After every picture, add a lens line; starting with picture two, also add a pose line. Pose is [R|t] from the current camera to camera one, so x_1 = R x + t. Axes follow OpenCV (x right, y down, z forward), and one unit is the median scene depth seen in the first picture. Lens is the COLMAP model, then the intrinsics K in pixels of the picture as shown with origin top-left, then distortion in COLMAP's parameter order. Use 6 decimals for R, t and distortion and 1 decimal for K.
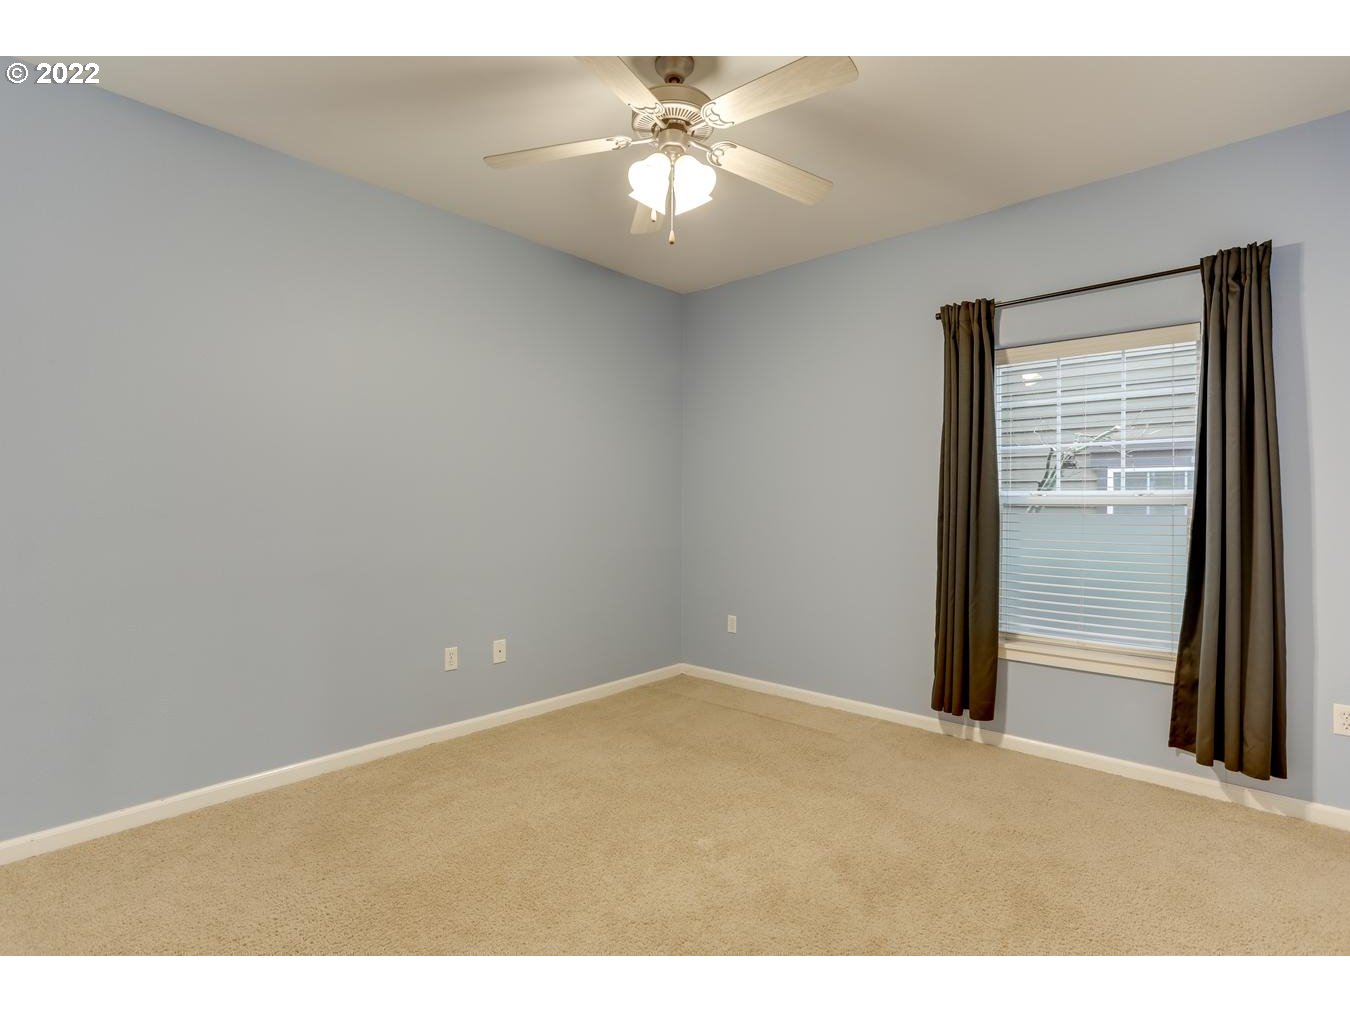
lens RADIAL K [[656.1, 0, 672.5], [0, 656.1, 501.4], [0, 0, 1]] dist [-0.052937, 0.026094]
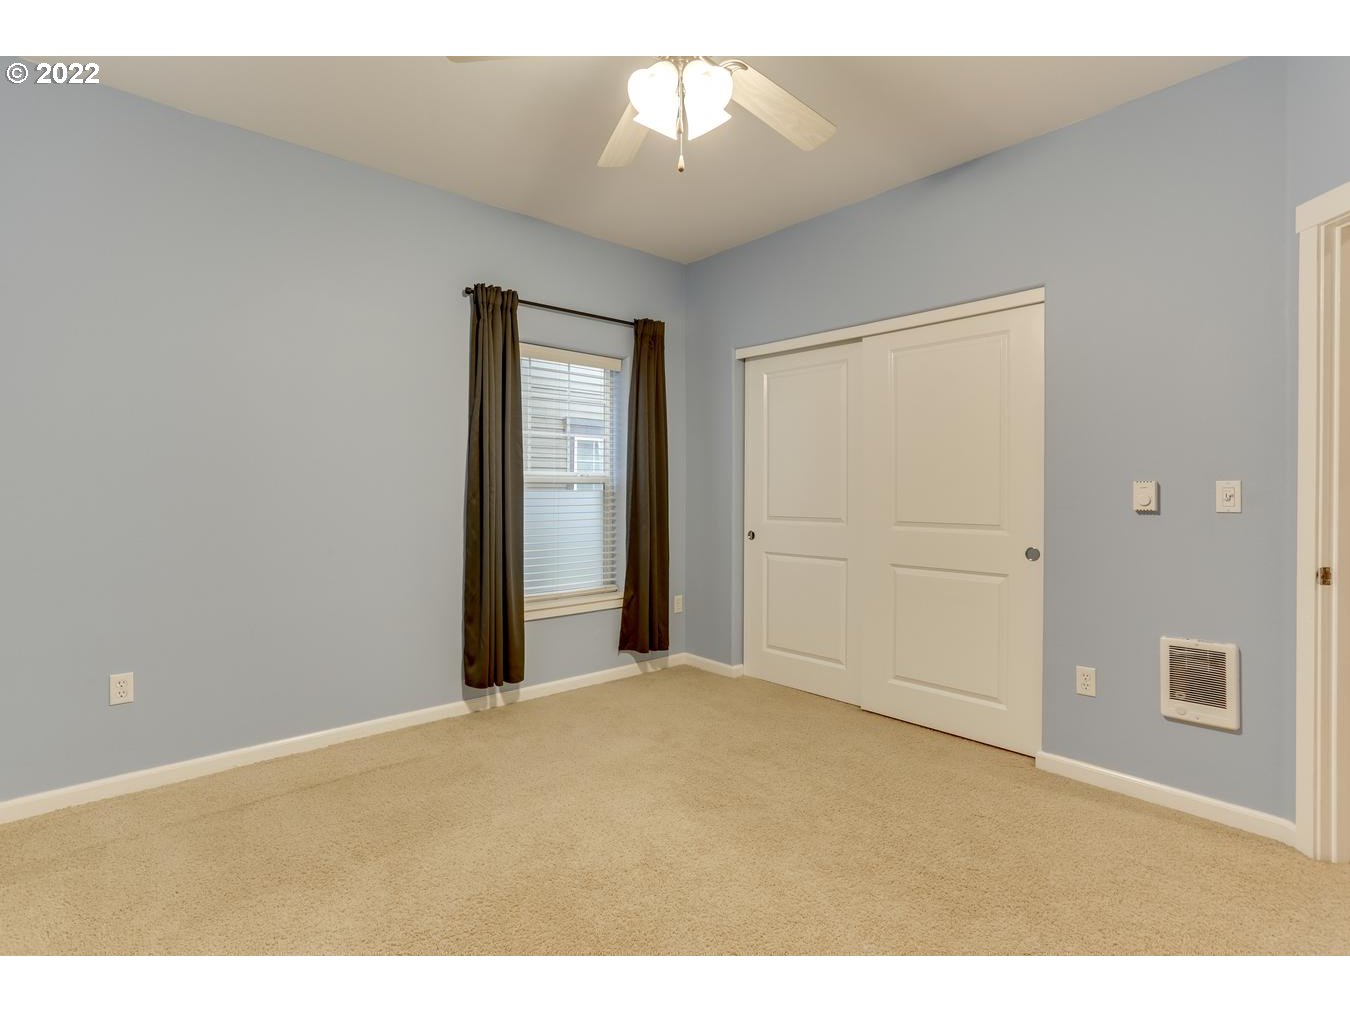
lens RADIAL K [[656.1, 0, 672.5], [0, 656.1, 501.4], [0, 0, 1]] dist [-0.052937, 0.026094]
pose [[0.090871, -0.027051, 0.995495, -0.590452], [-0.008726, 0.999571, 0.027959, 0.002726], [-0.995824, -0.011228, 0.090596, 0.655018]]
